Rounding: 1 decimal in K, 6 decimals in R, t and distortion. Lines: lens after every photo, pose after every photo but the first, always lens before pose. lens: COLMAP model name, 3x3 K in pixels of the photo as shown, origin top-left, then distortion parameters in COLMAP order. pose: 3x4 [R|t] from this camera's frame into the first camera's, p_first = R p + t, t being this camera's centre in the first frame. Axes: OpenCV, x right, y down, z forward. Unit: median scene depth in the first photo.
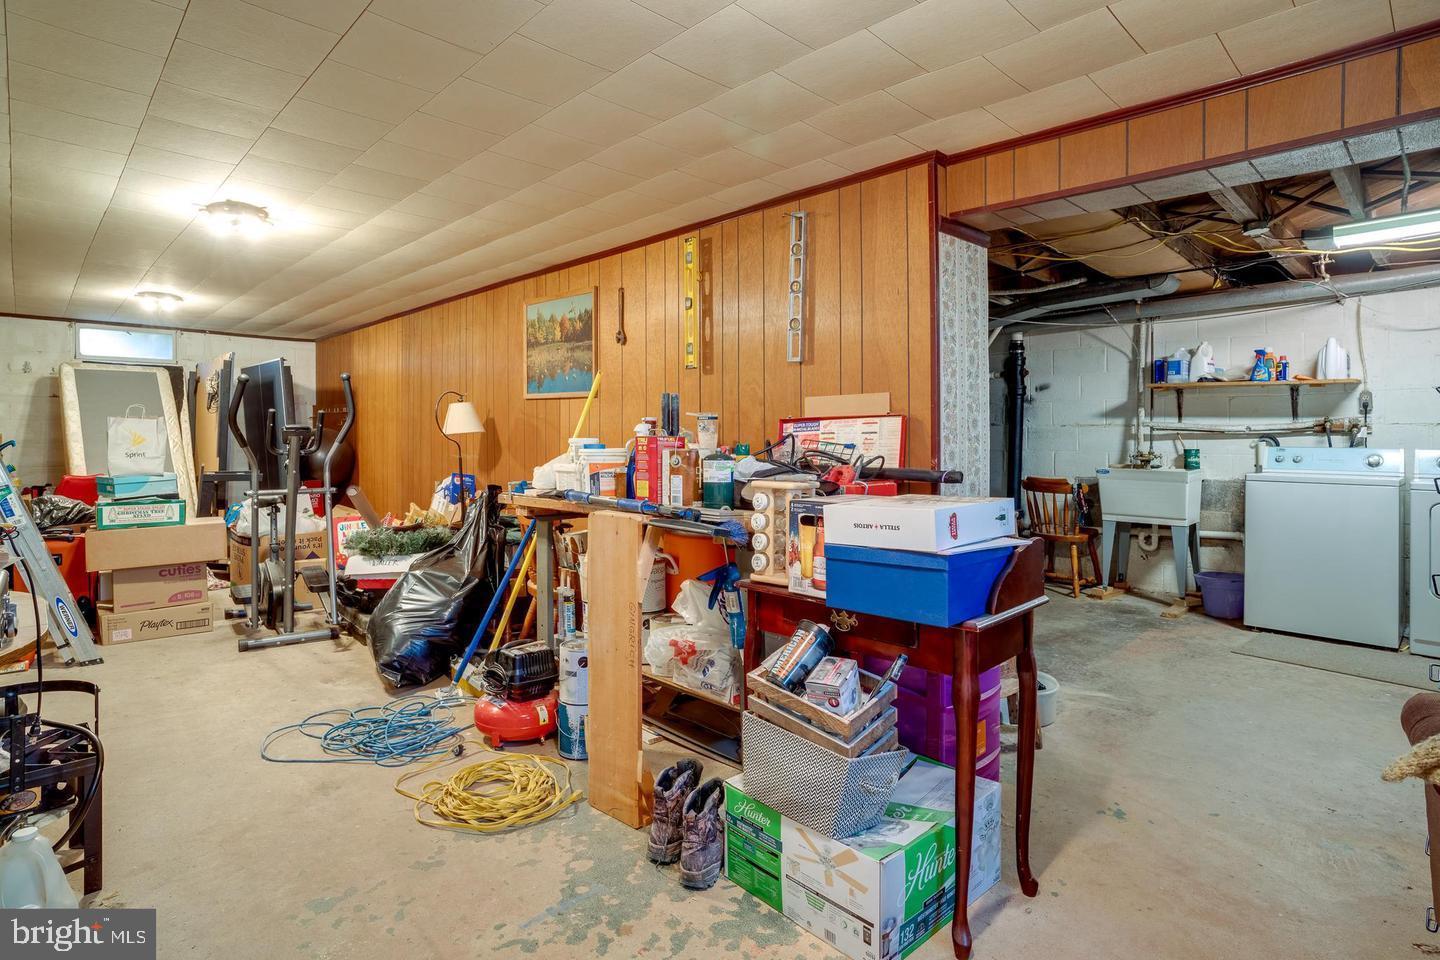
lens RADIAL K [[740.2, 0, 714.2], [0, 740.2, 441.8], [0, 0, 1]] dist [-0.057979, 0.025645]
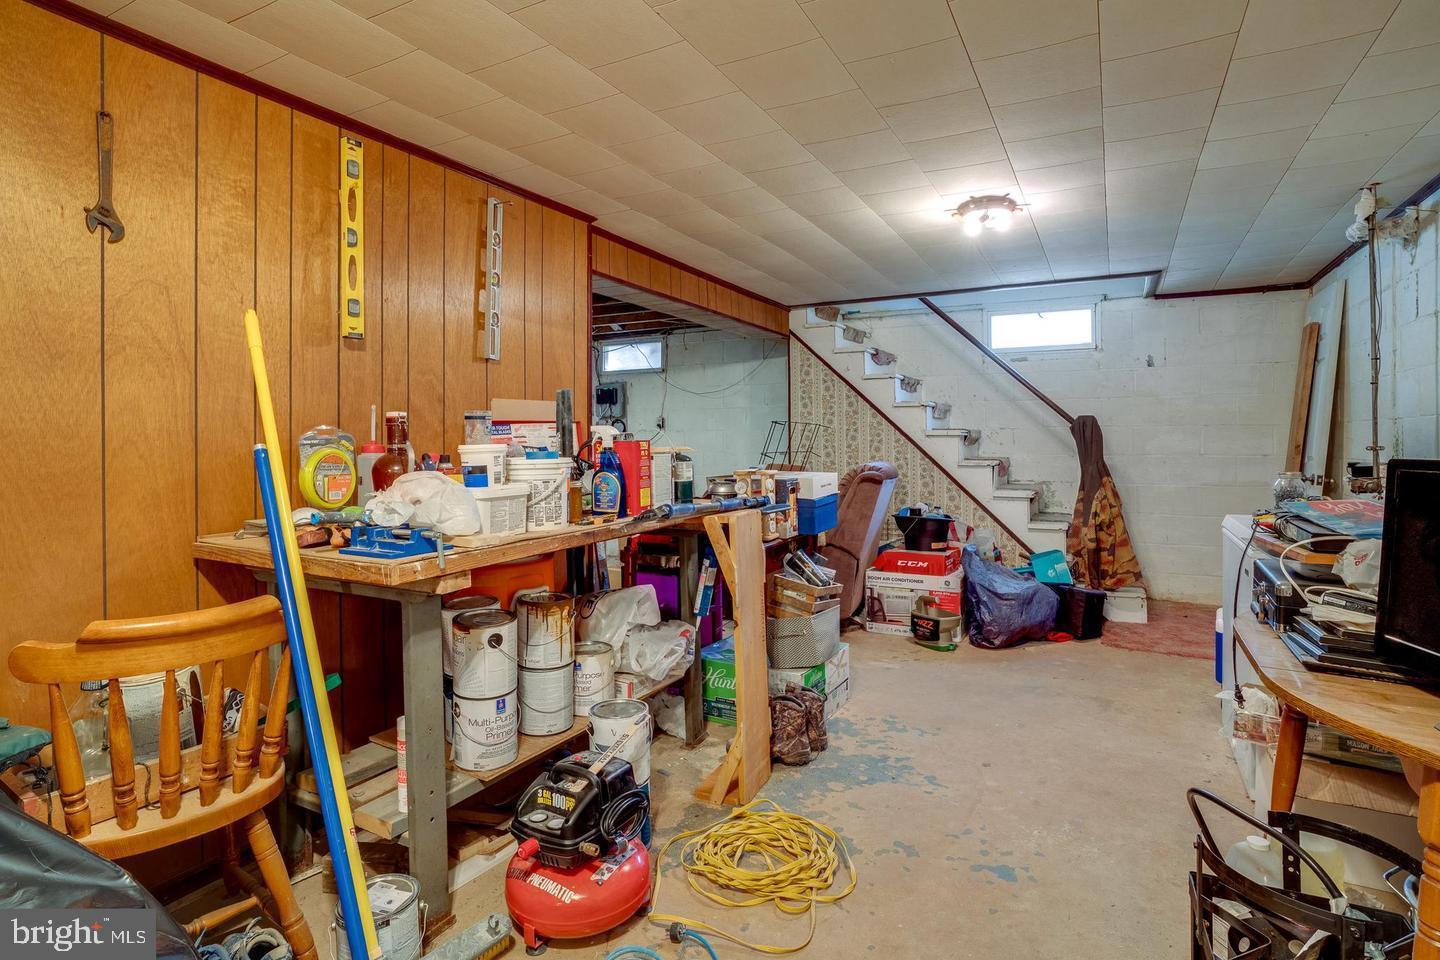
lens RADIAL K [[740.2, 0, 714.2], [0, 740.2, 441.8], [0, 0, 1]] dist [-0.057979, 0.025645]
pose [[-0.296206, -0.004231, 0.955115, -1.017862], [0.008191, 0.999942, 0.006970, -0.012222], [-0.955089, 0.009888, -0.296154, 1.213844]]
